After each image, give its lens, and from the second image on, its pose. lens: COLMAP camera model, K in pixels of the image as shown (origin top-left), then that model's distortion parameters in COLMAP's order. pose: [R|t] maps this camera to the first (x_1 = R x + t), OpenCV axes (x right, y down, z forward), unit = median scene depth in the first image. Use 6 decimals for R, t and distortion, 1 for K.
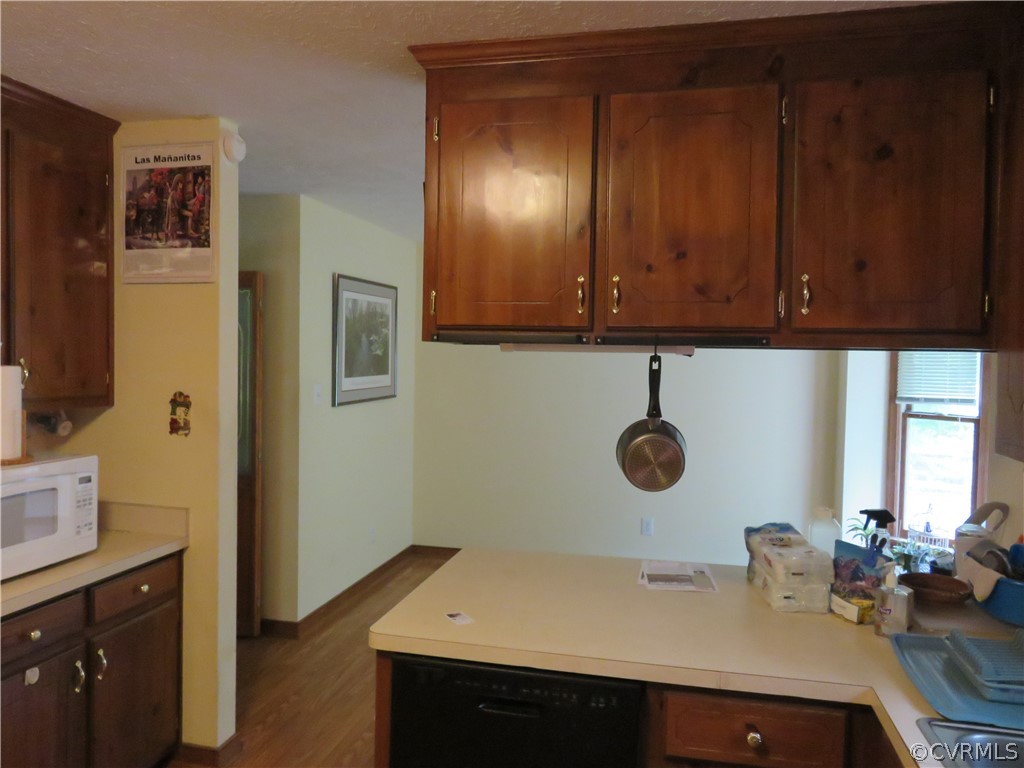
lens RADIAL K [[766.1, 0, 502.0], [0, 766.1, 386.9], [0, 0, 1]] dist [-0.013586, 0.002756]
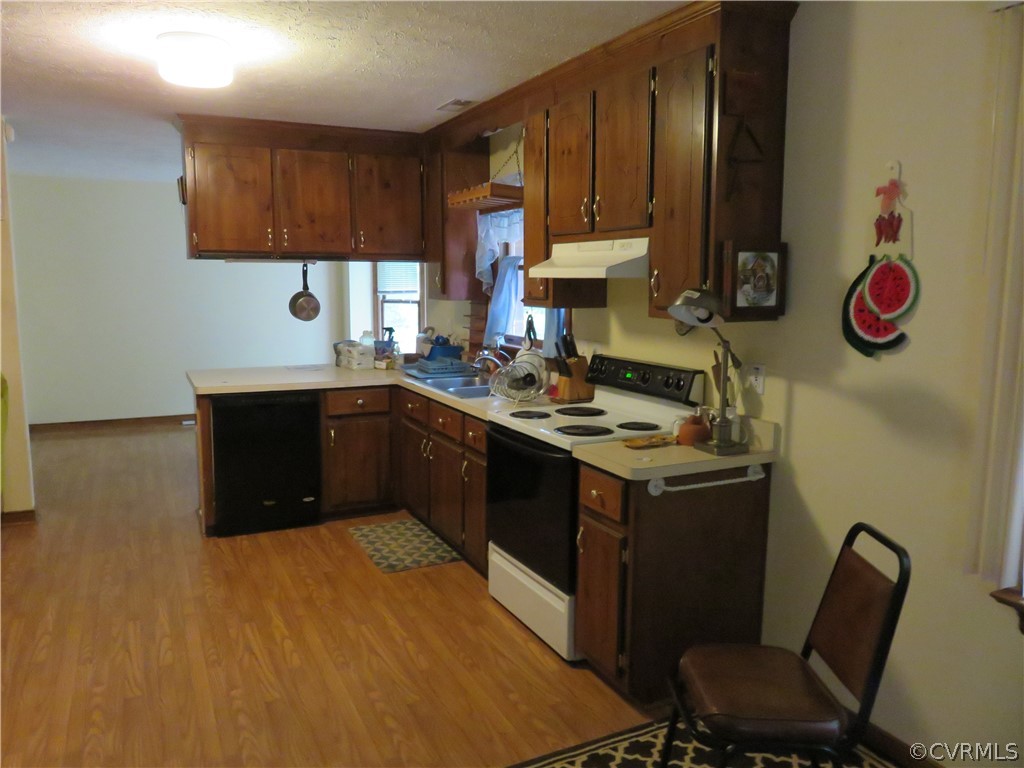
lens RADIAL K [[766.1, 0, 507.7], [0, 766.1, 378.3], [0, 0, 1]] dist [-0.013586, 0.002756]
pose [[0.777494, -0.097147, 0.621342, -0.763647], [0.035601, 0.993212, 0.110740, 0.065811], [-0.627882, -0.063979, 0.775675, -1.171319]]
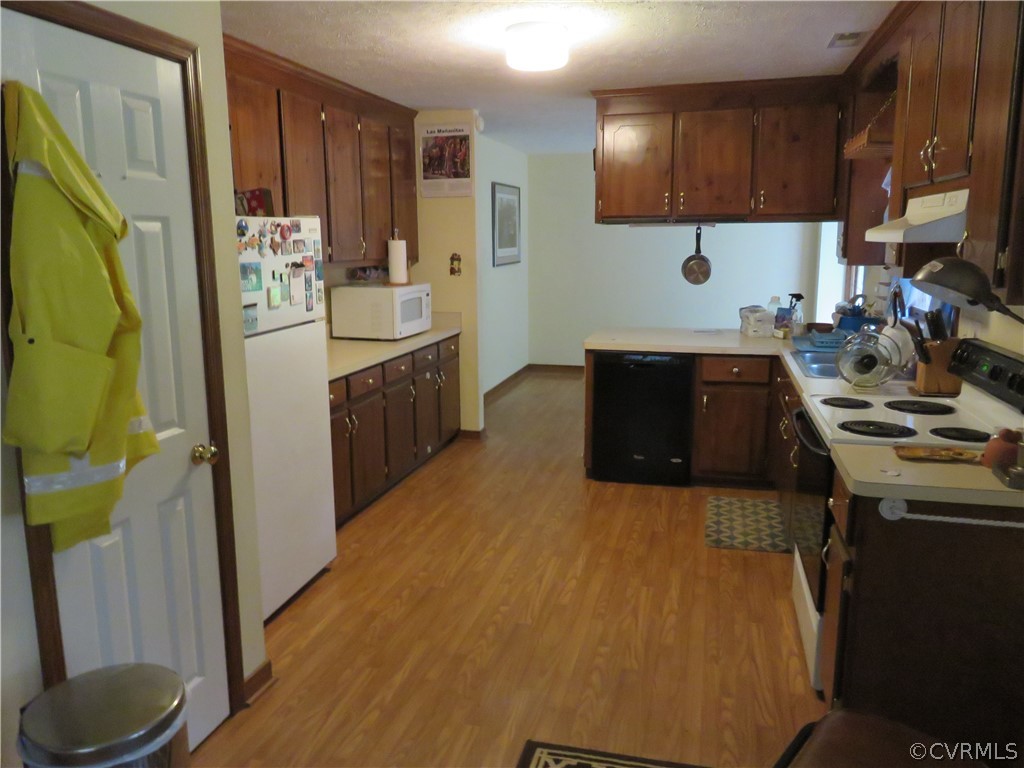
lens RADIAL K [[766.1, 0, 515.1], [0, 766.1, 384.0], [0, 0, 1]] dist [-0.013586, 0.002756]
pose [[0.999420, -0.022306, -0.025729, -0.295075], [0.025859, 0.988762, 0.147243, 0.070632], [0.022156, -0.147823, 0.988766, -1.320378]]
